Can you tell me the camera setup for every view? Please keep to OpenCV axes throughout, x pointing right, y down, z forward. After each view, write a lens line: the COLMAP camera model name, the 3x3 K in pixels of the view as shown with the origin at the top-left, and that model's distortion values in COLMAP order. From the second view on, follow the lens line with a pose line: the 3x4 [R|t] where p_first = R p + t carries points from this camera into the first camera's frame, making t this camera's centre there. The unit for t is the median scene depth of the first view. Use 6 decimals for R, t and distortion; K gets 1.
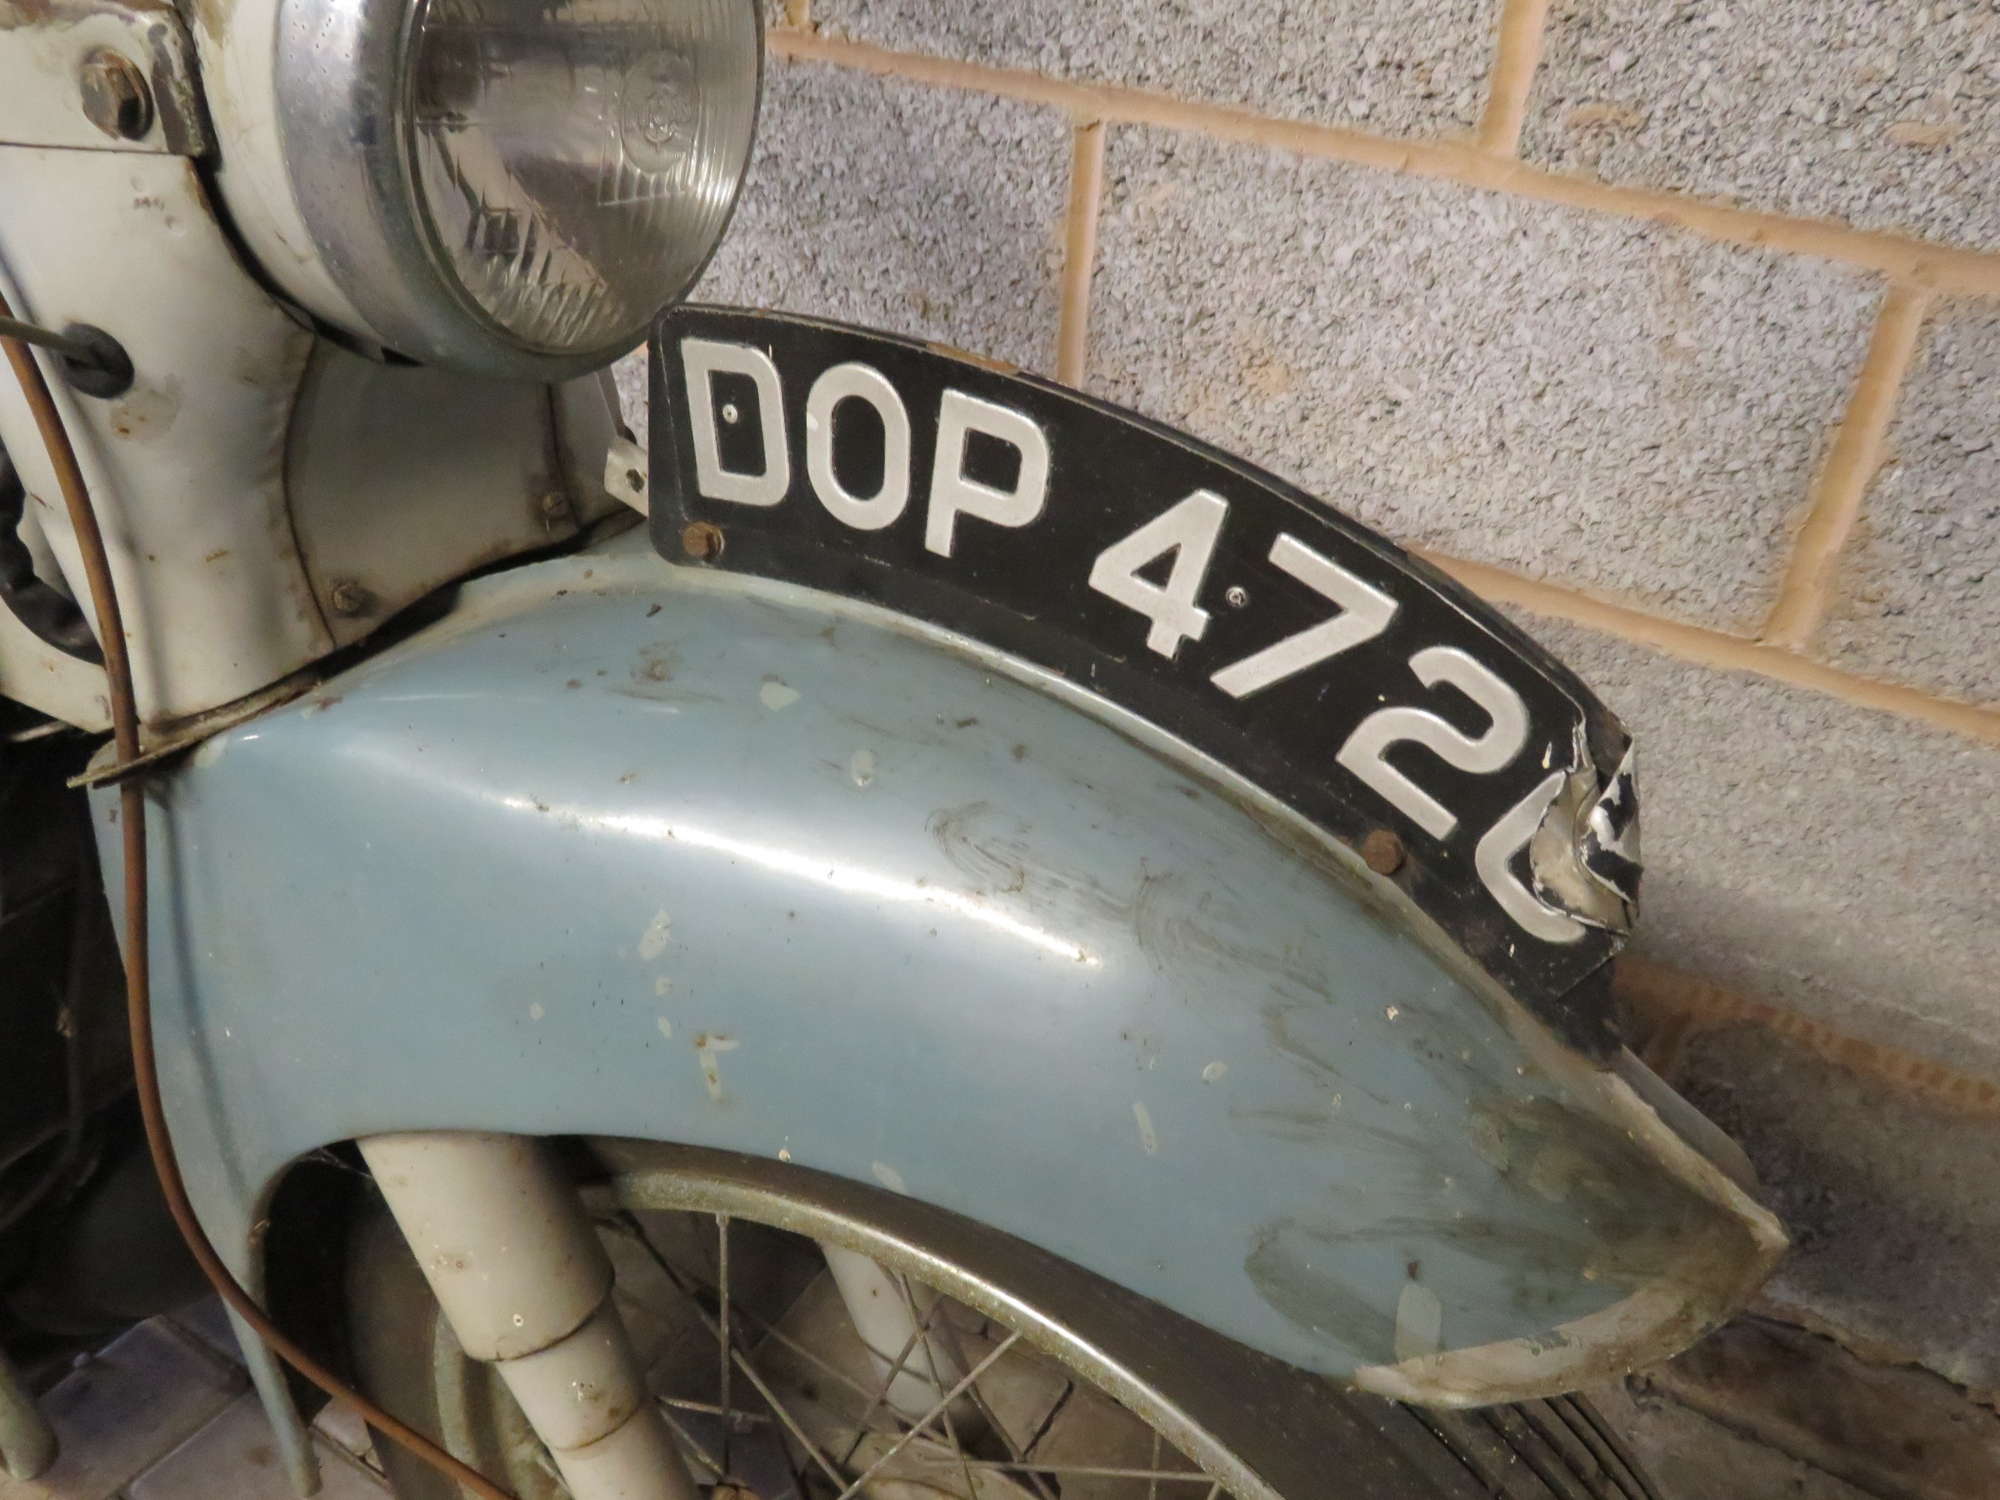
lens RADIAL K [[1692.8, 0, 998.2], [0, 1692.8, 744.5], [0, 0, 1]] dist [-0.035213, 0.011571]
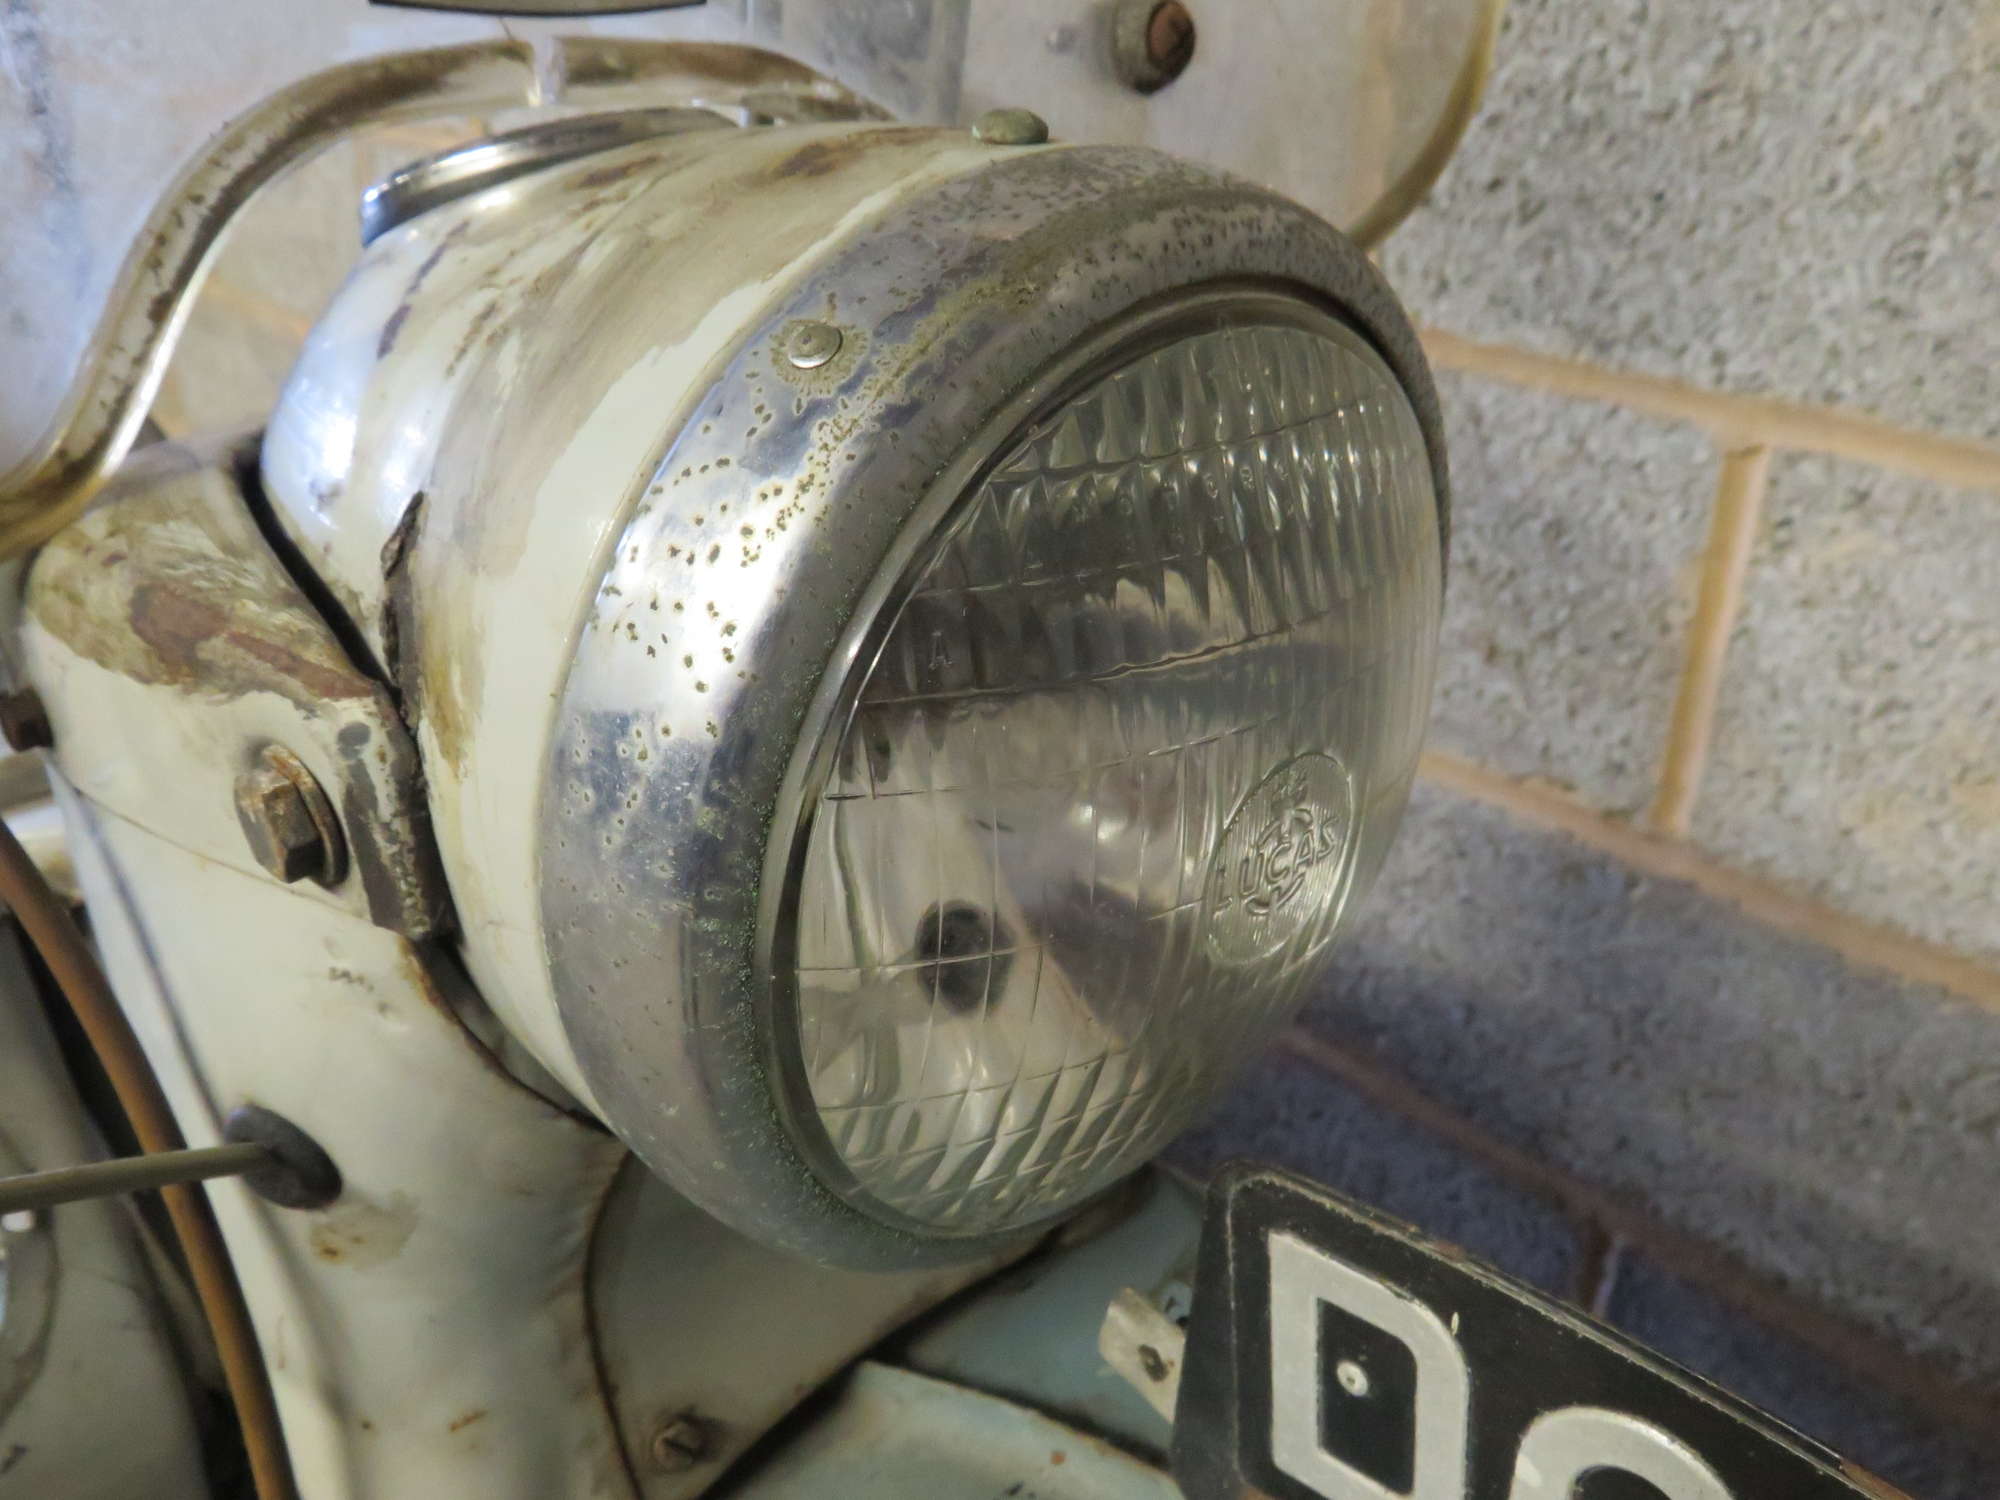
lens RADIAL K [[1692.8, 0, 1000.0], [0, 1692.8, 752.1], [0, 0, 1]] dist [-0.035213, 0.011571]
pose [[0.963735, 0.066944, -0.258326, -0.067465], [-0.087035, 0.993941, -0.067127, -0.162686], [0.252267, 0.087176, 0.963723, 0.216382]]
